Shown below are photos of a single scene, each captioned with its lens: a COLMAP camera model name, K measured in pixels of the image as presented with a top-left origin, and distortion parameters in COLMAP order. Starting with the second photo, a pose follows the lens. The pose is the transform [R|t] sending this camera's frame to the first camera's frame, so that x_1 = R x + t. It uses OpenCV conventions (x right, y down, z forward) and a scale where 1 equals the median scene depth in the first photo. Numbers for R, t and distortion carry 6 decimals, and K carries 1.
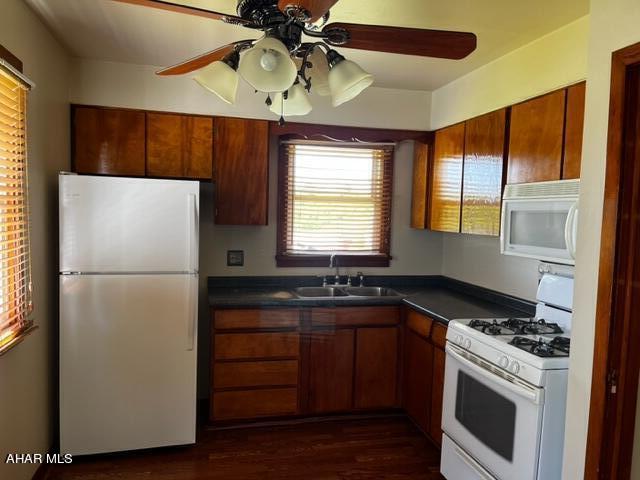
lens RADIAL K [[490.5, 0, 319.9], [0, 490.5, 245.0], [0, 0, 1]] dist [0.054037, -0.072075]
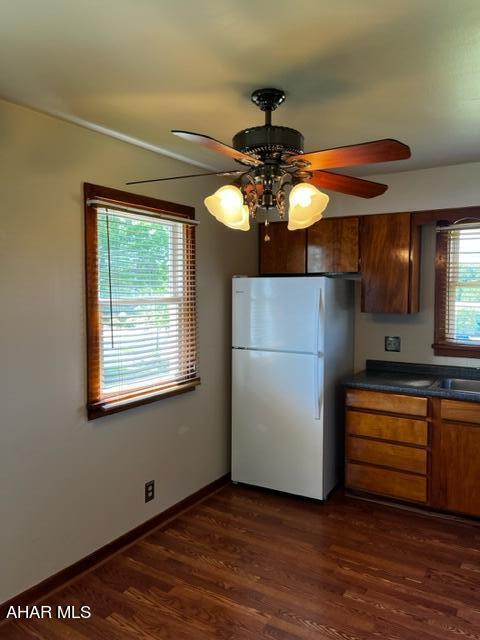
lens RADIAL K [[490.5, 0, 242.7], [0, 490.5, 318.1], [0, 0, 1]] dist [0.054037, -0.072075]
pose [[0.701453, 0.011810, -0.712618, 0.399539], [-0.028823, 0.999515, -0.011806, -0.009026], [0.712133, 0.028821, 0.701453, 0.033488]]
